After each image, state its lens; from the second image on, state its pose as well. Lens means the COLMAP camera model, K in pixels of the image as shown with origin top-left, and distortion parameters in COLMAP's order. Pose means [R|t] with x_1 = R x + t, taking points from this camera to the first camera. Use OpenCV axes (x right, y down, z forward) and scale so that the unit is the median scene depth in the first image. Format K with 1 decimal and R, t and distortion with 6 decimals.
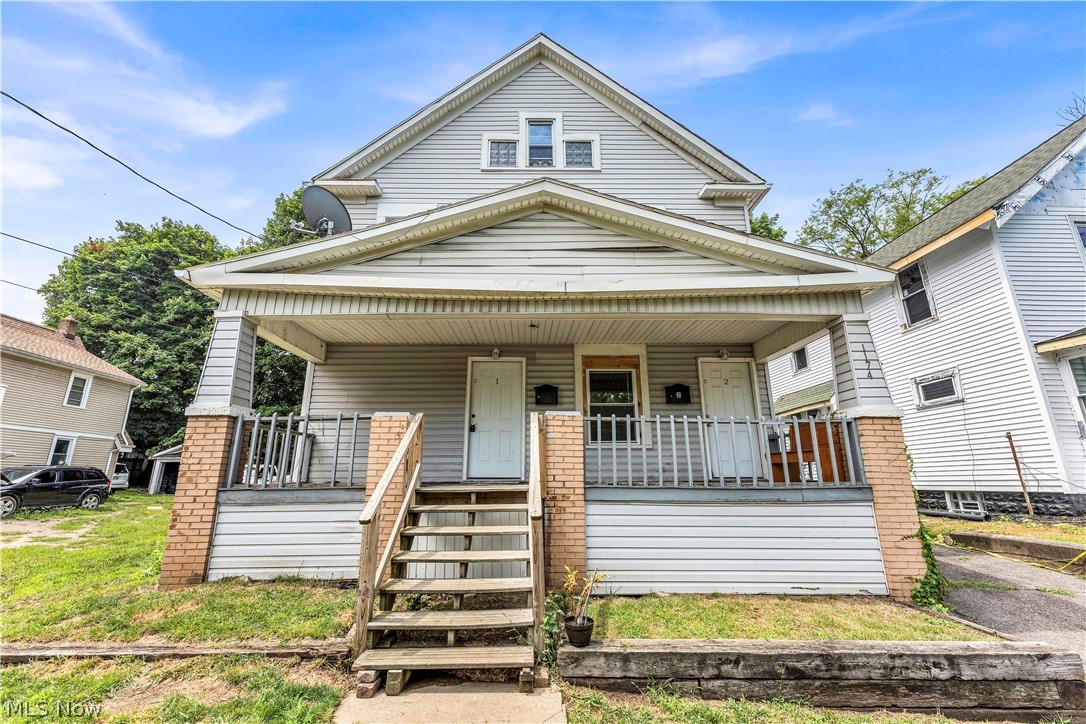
lens RADIAL K [[439.7, 0, 537.4], [0, 439.7, 371.9], [0, 0, 1]] dist [0.000534, 0.000581]
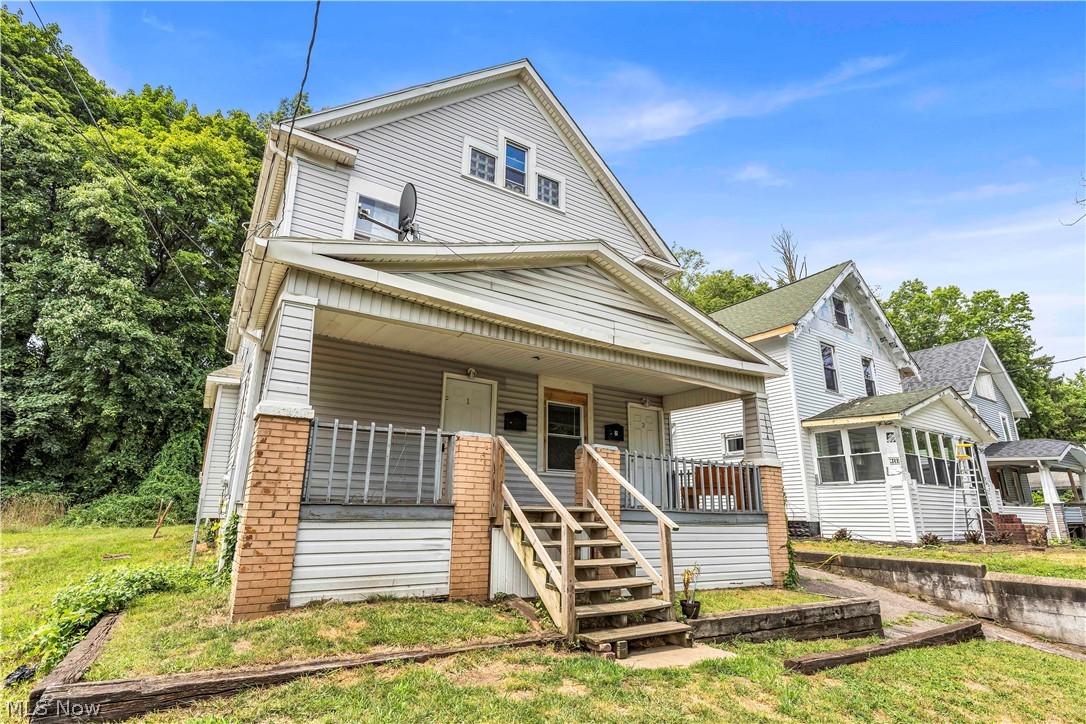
lens RADIAL K [[525.2, 0, 540.0], [0, 525.2, 374.0], [0, 0, 1]] dist [-0.002587, 0.000021]
pose [[0.853829, 0.149897, 0.498504, -0.738012], [-0.143167, 0.988333, -0.051971, -0.001092], [-0.500478, -0.026995, 0.865328, -0.116429]]
